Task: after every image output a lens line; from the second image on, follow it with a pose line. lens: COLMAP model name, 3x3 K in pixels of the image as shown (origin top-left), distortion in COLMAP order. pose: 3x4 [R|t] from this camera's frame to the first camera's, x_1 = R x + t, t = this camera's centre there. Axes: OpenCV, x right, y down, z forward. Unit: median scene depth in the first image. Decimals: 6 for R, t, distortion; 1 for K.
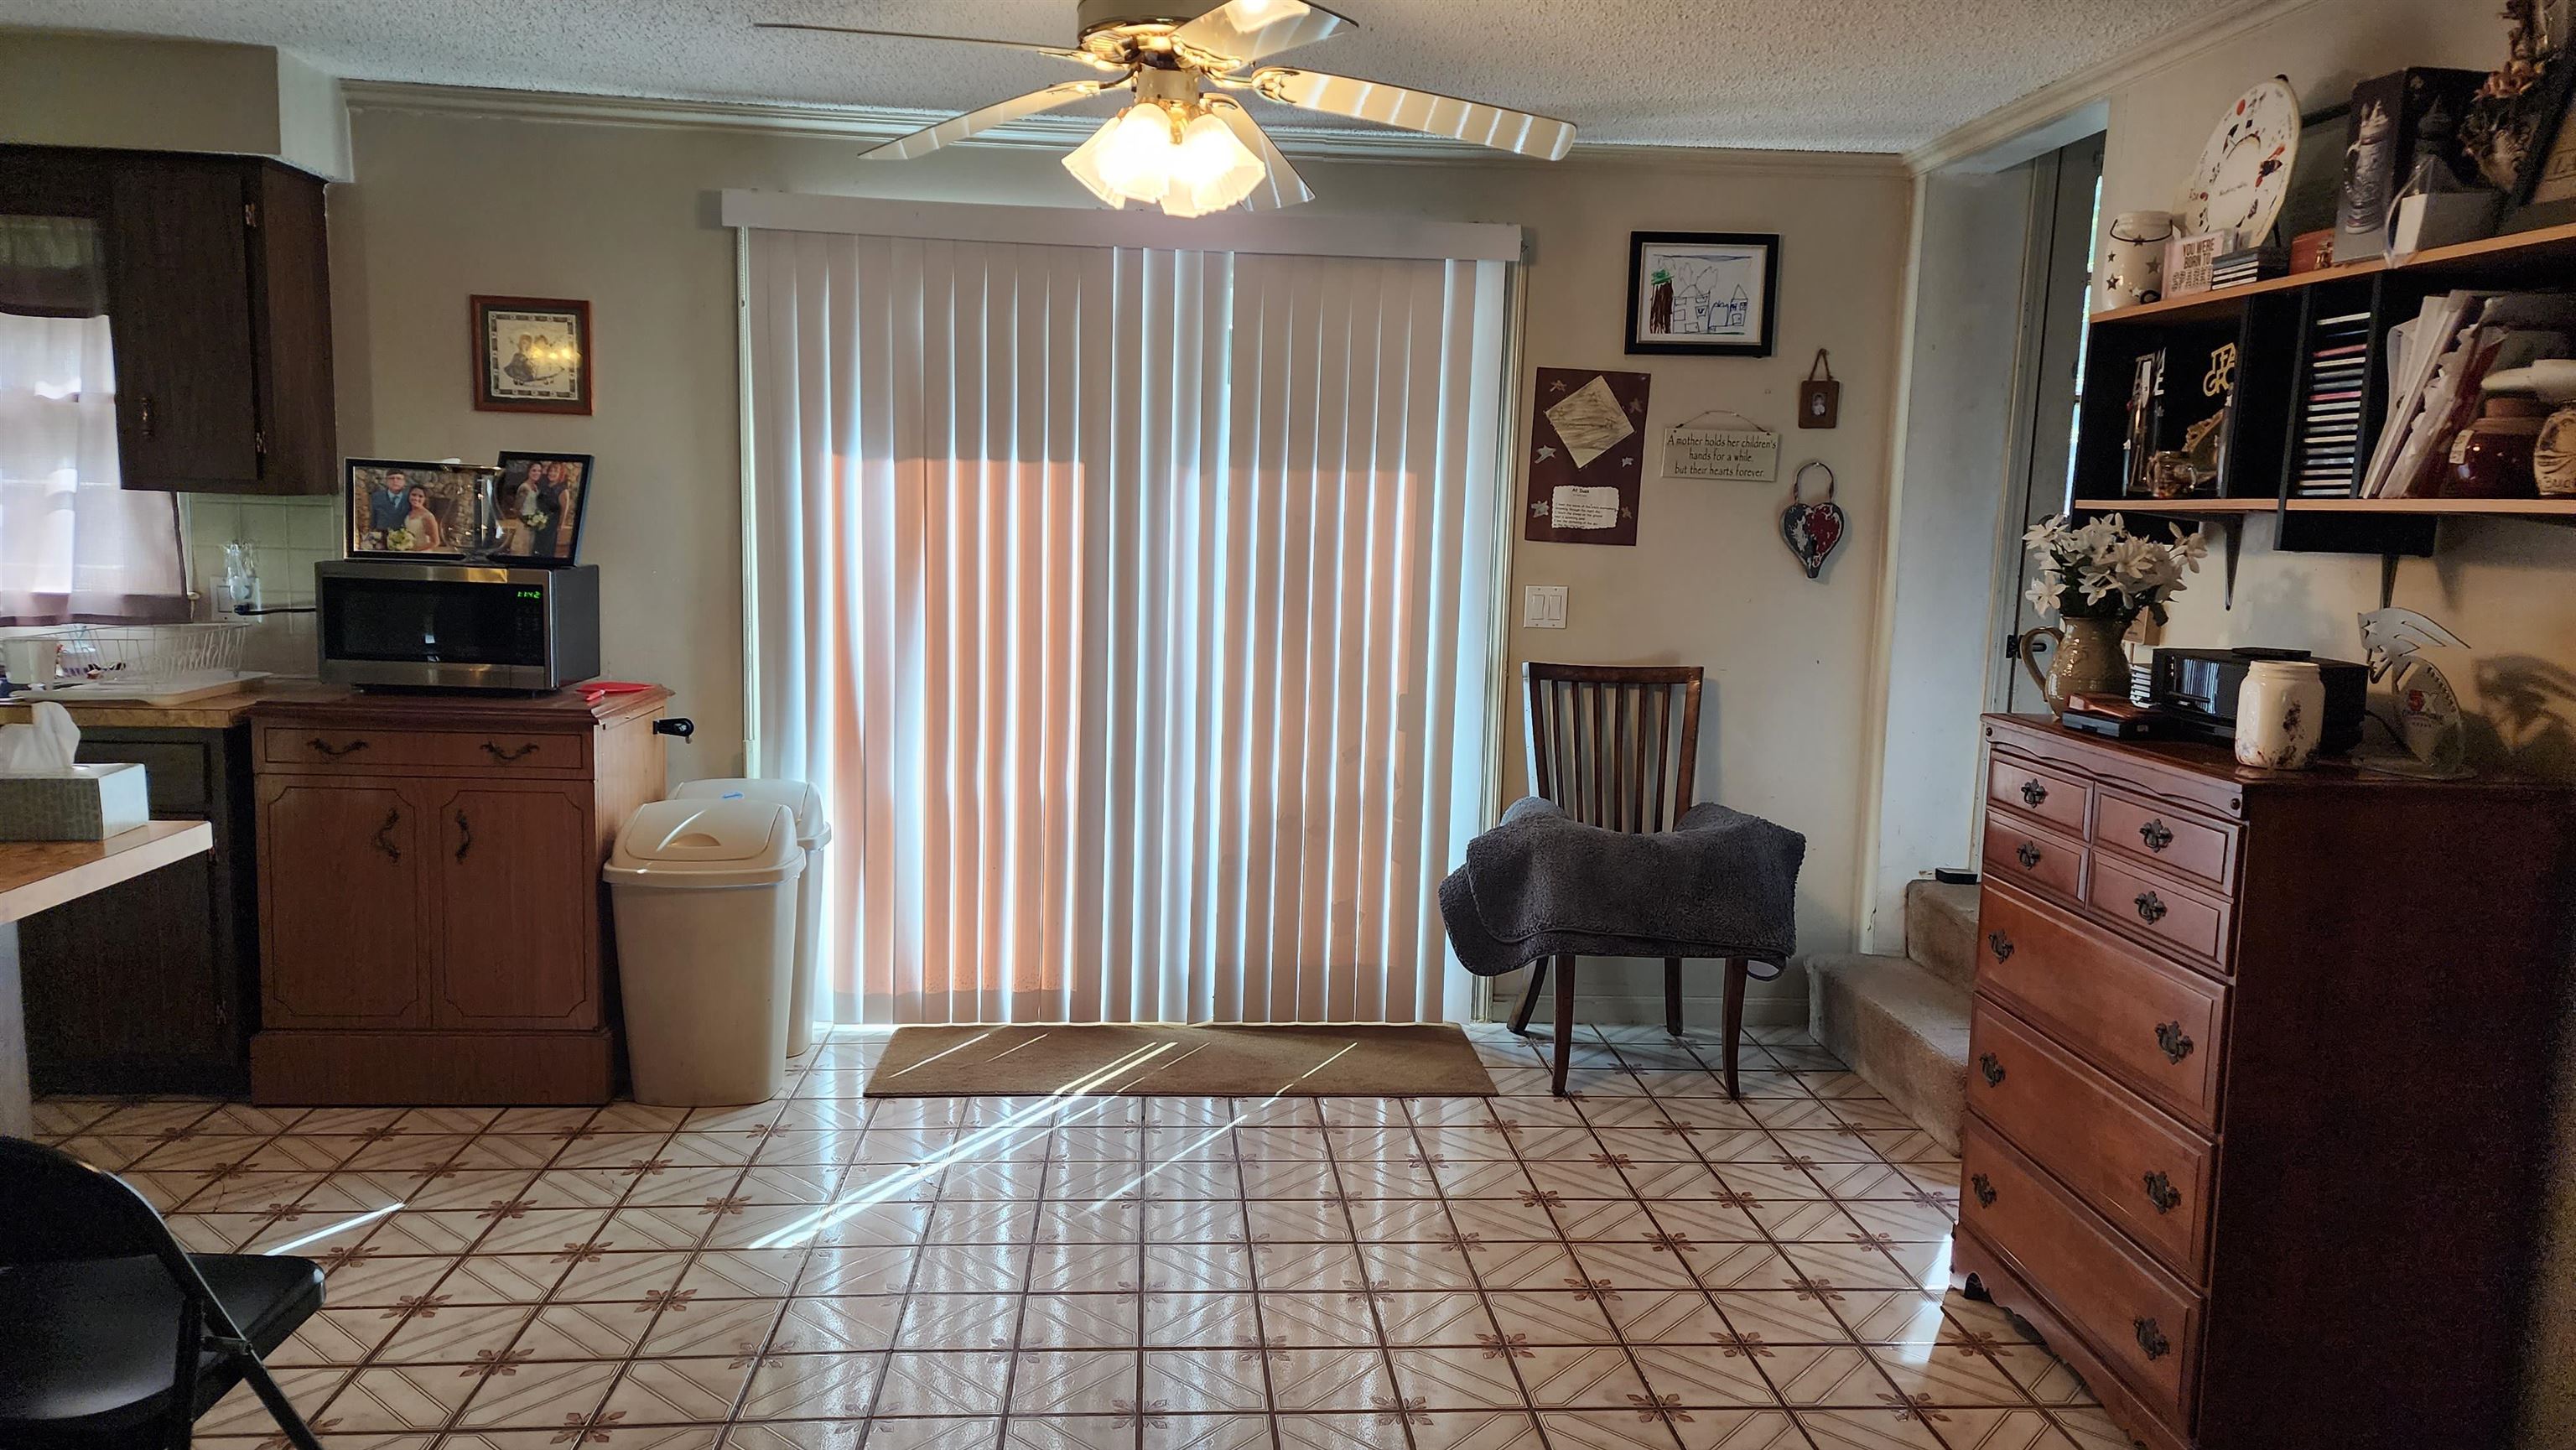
lens RADIAL K [[1746.6, 0, 1288.0], [0, 1746.6, 725.0], [0, 0, 1]] dist [0.137177, -0.158162]
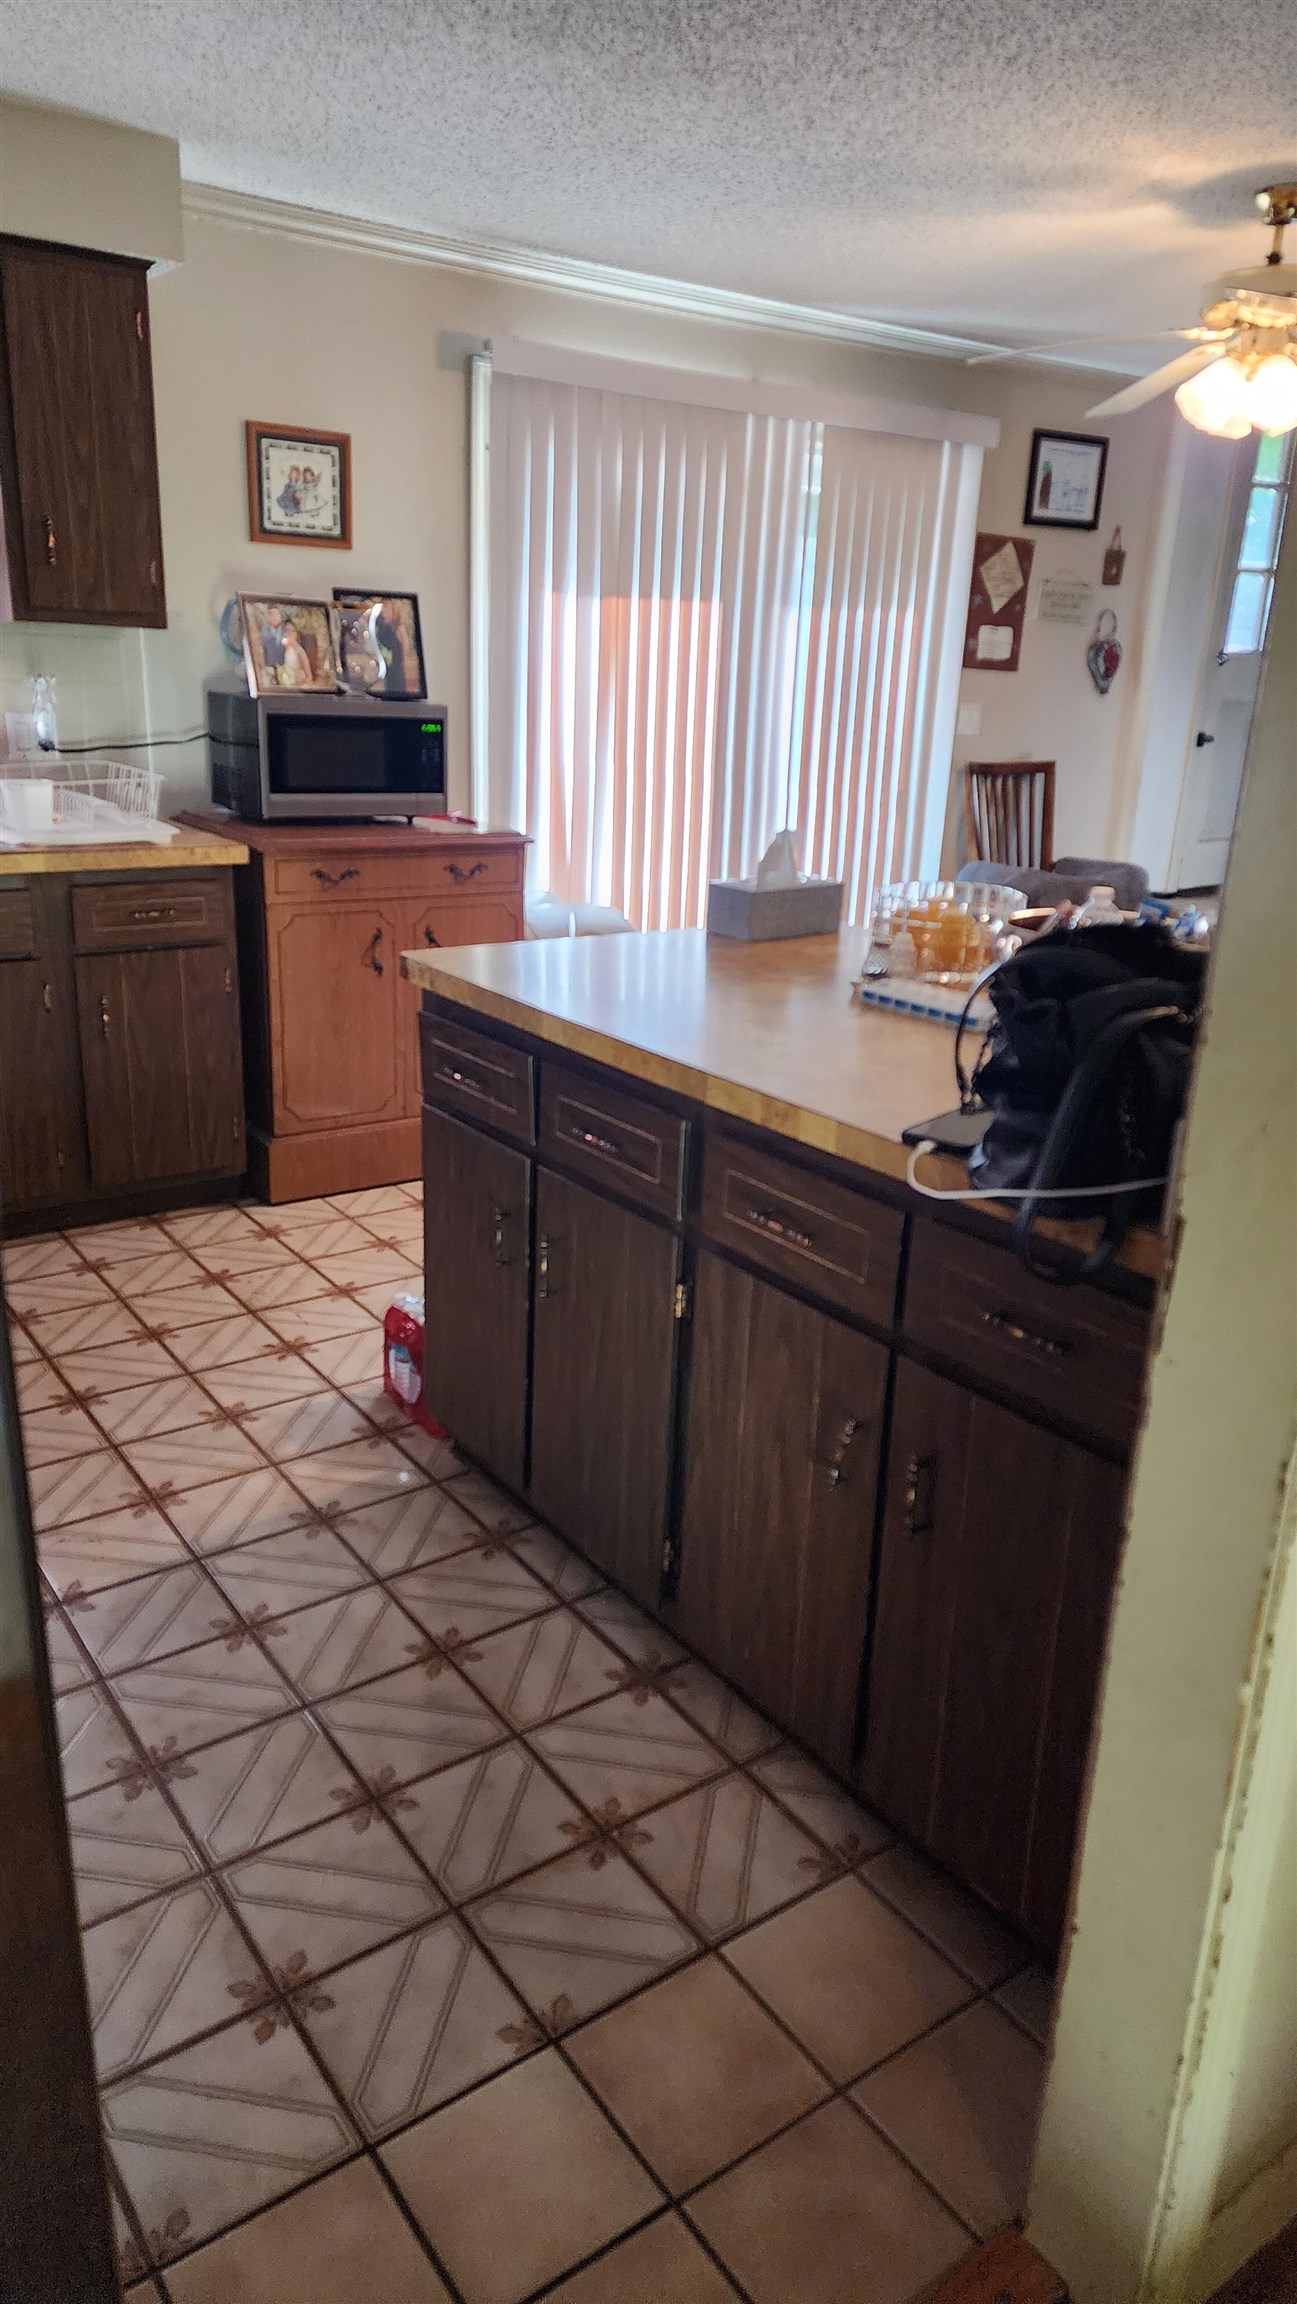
lens RADIAL K [[1557.9, 0, 648.5], [0, 1557.9, 1152.0], [0, 0, 1]] dist [0.044731, -0.002109]
pose [[0.850239, -0.156047, 0.502735, -0.761792], [0.045932, 0.973401, 0.224457, -0.025513], [-0.524388, -0.167751, 0.834791, 0.058461]]
